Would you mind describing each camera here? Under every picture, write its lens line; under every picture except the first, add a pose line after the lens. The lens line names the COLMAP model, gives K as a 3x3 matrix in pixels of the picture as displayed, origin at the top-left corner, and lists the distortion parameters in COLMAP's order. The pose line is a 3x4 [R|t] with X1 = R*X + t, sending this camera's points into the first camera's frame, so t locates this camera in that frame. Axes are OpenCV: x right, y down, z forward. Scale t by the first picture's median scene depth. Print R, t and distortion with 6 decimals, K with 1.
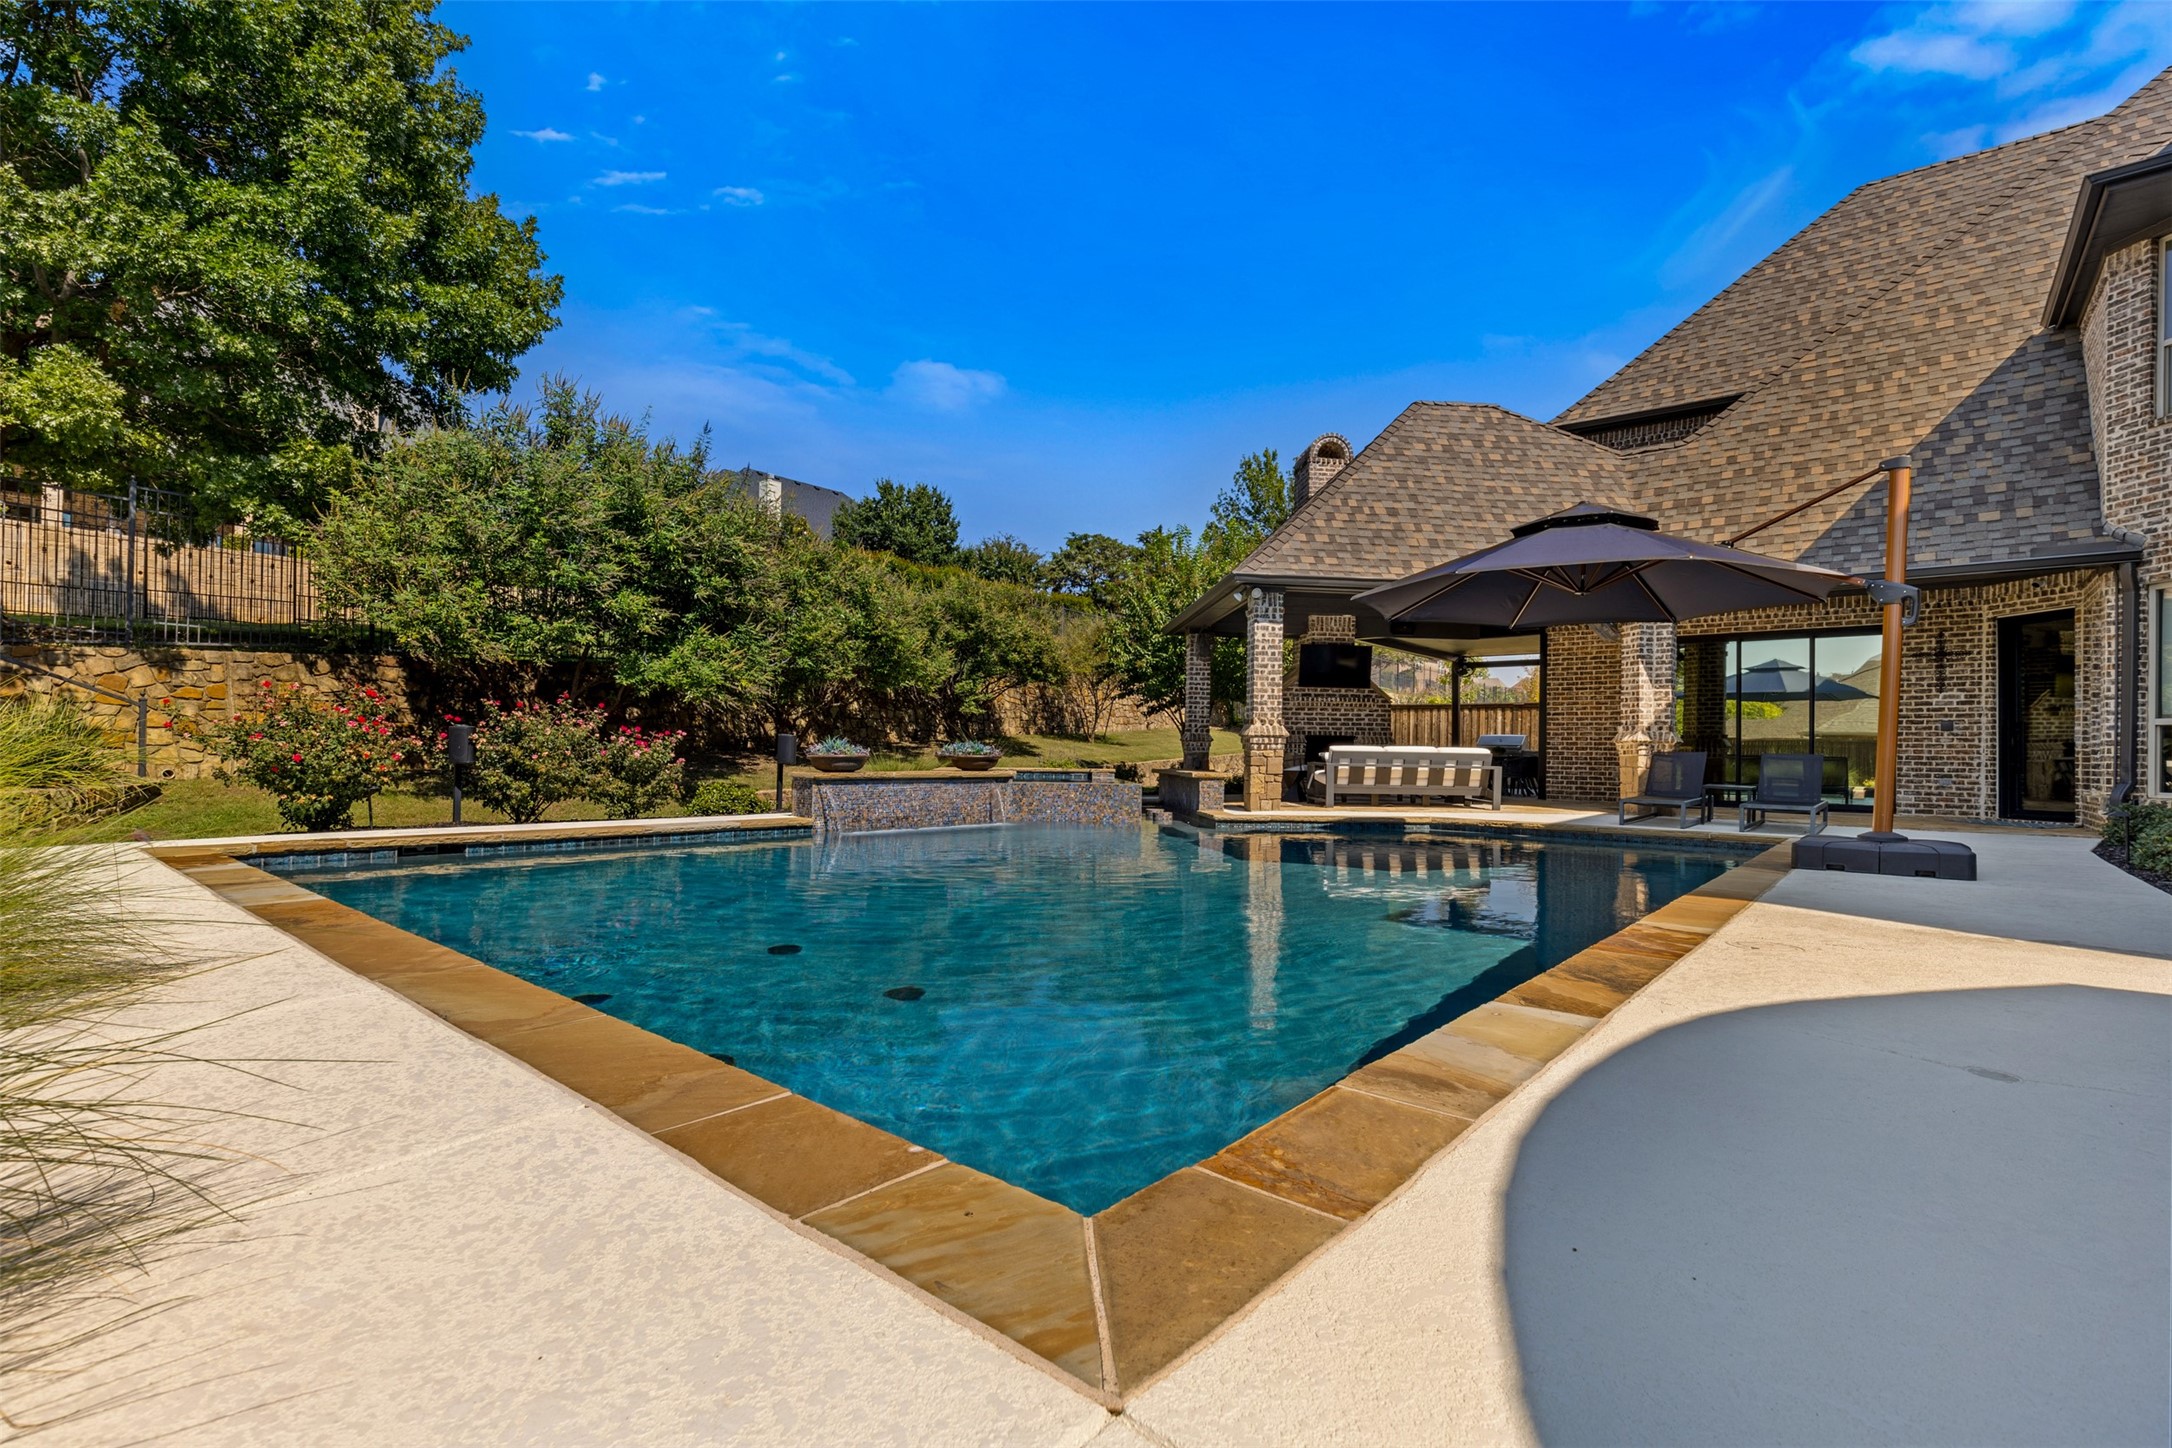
lens RADIAL K [[970.9, 0, 1082.2], [0, 970.9, 736.7], [0, 0, 1]] dist [0.001228, 0.000135]
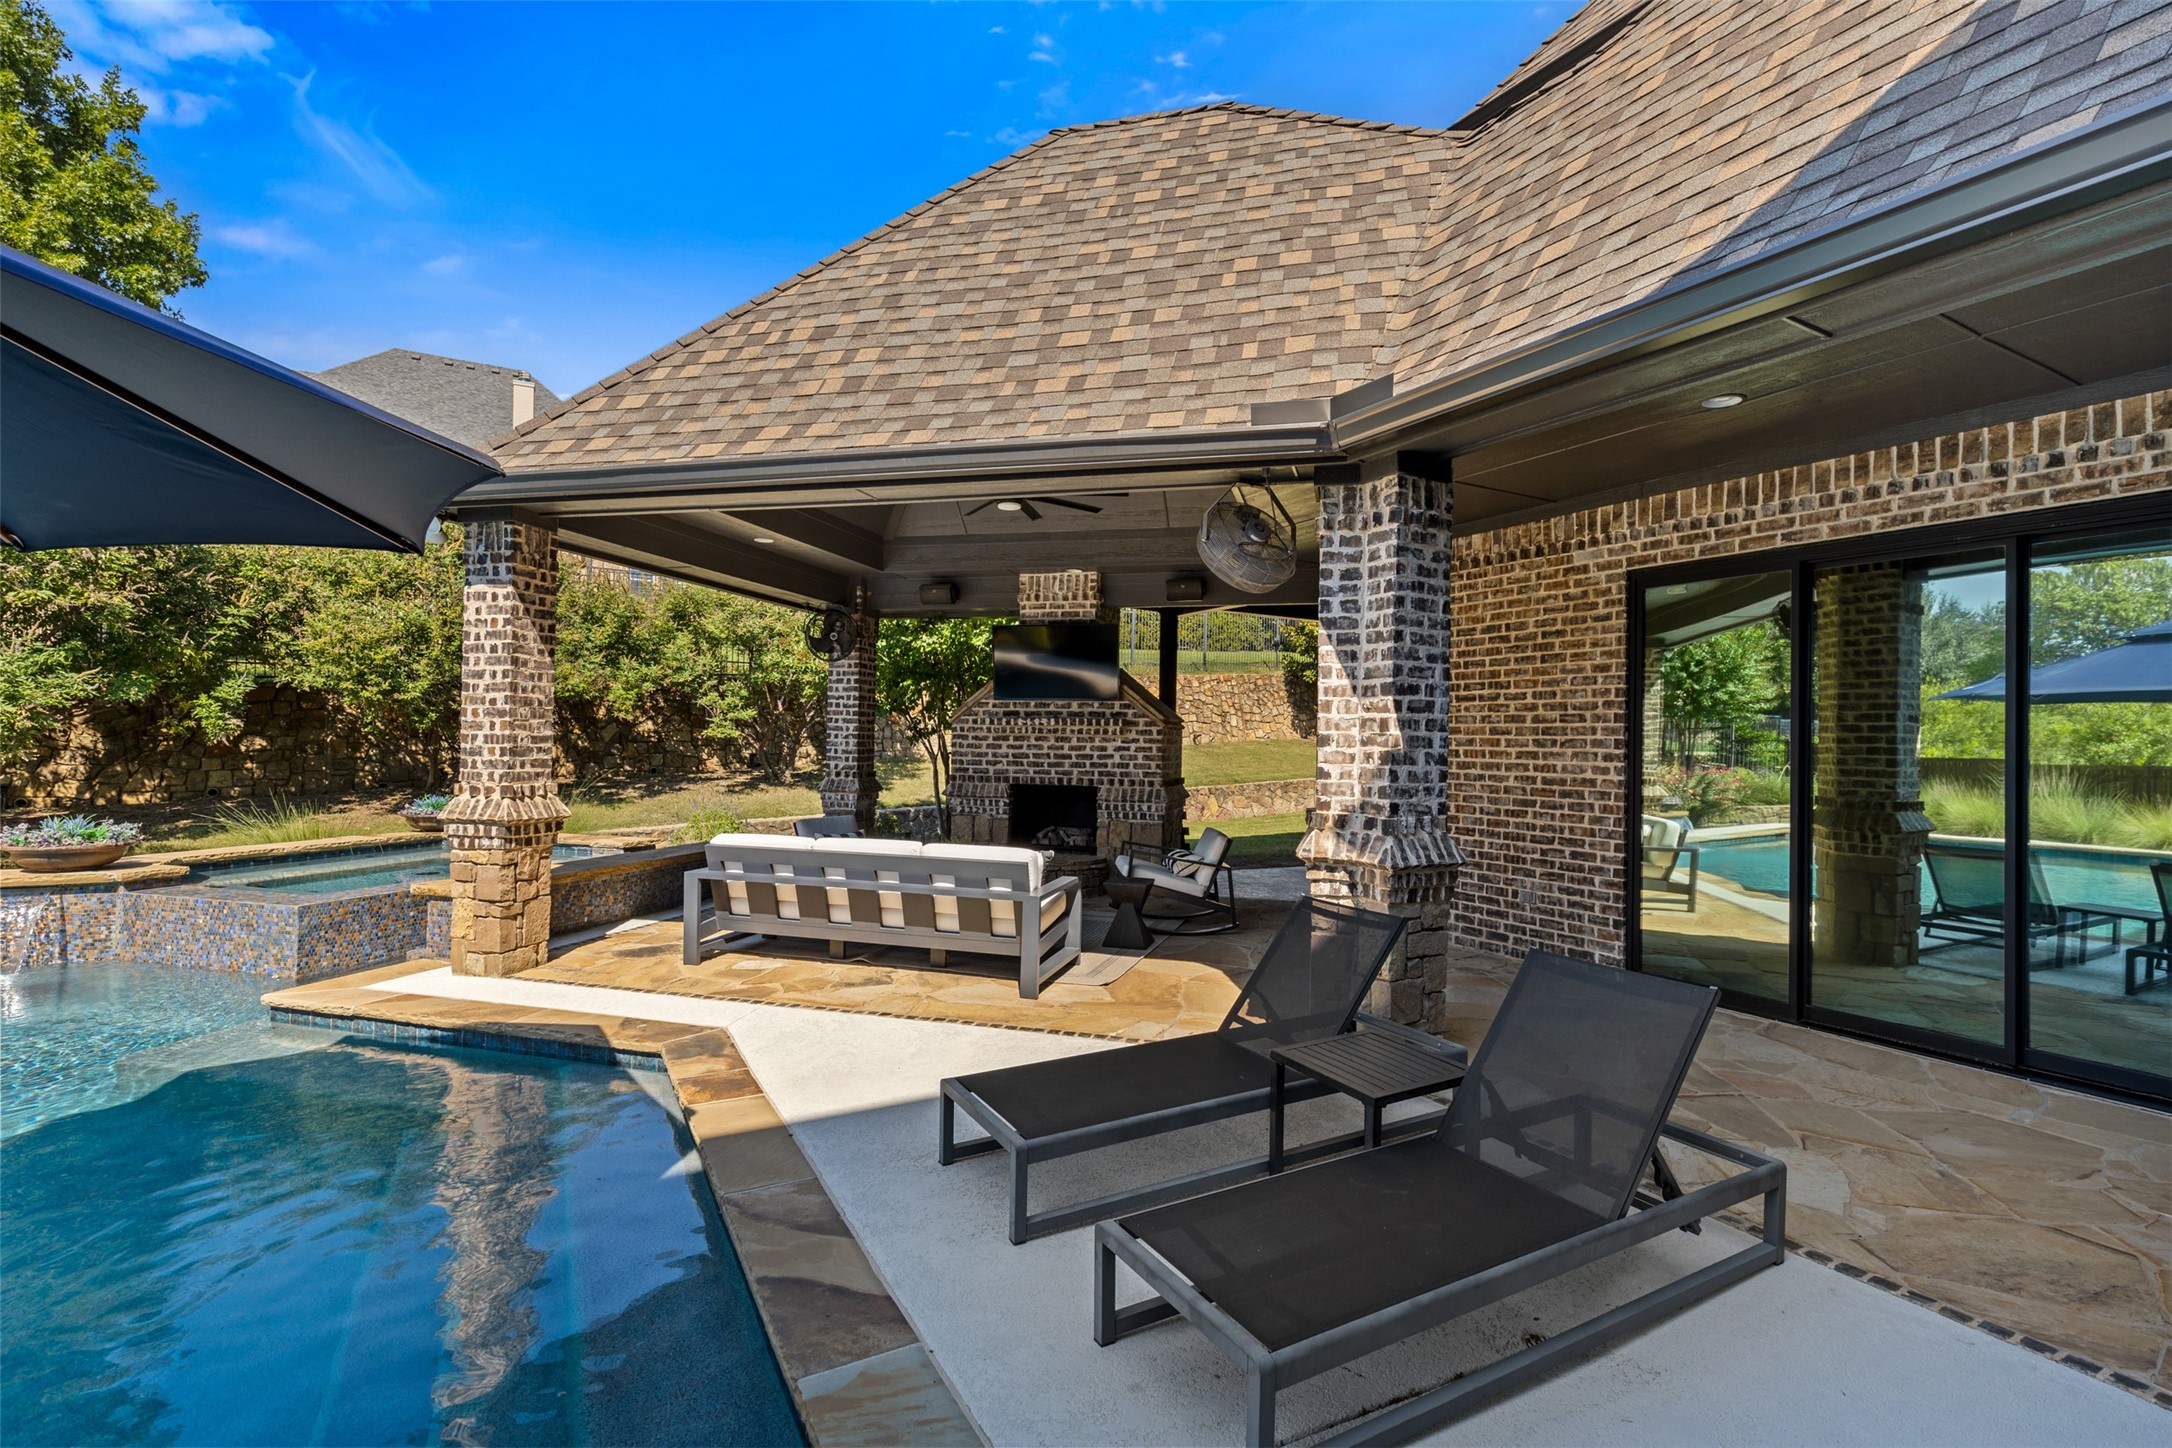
lens RADIAL K [[970.9, 0, 1082.2], [0, 970.9, 736.7], [0, 0, 1]] dist [0.001228, 0.000135]
pose [[0.938787, -0.002282, -0.344492, 0.618288], [0.003937, 0.999984, 0.004104, -0.041696], [0.344477, -0.005209, 0.938780, 0.631398]]
